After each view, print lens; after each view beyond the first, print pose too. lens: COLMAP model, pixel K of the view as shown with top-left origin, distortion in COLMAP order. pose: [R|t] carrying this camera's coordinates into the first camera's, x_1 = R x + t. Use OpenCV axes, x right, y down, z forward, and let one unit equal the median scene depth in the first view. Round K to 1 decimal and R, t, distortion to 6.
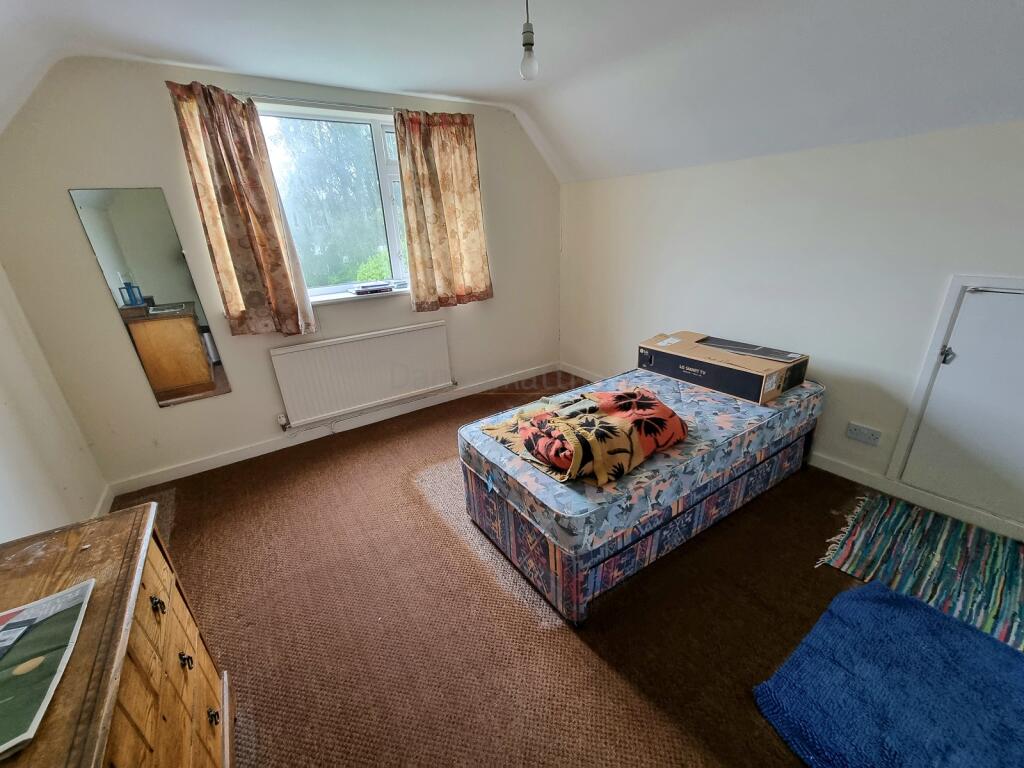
lens RADIAL K [[419.3, 0, 517.0], [0, 419.3, 388.9], [0, 0, 1]] dist [-0.001605, -0.000074]
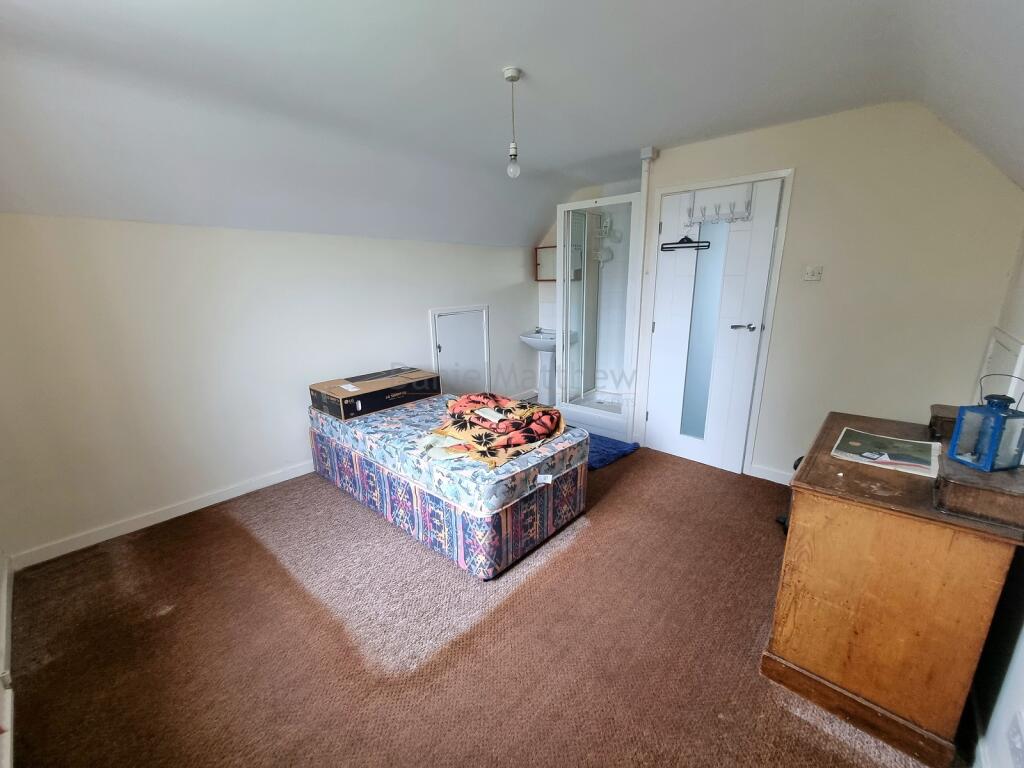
lens RADIAL K [[419.3, 0, 517.0], [0, 419.3, 388.9], [0, 0, 1]] dist [-0.001605, -0.000074]
pose [[-0.235500, -0.203038, 0.950429, -1.073378], [0.379095, 0.881278, 0.282199, -0.351412], [-0.894889, 0.426761, -0.130570, 1.062939]]
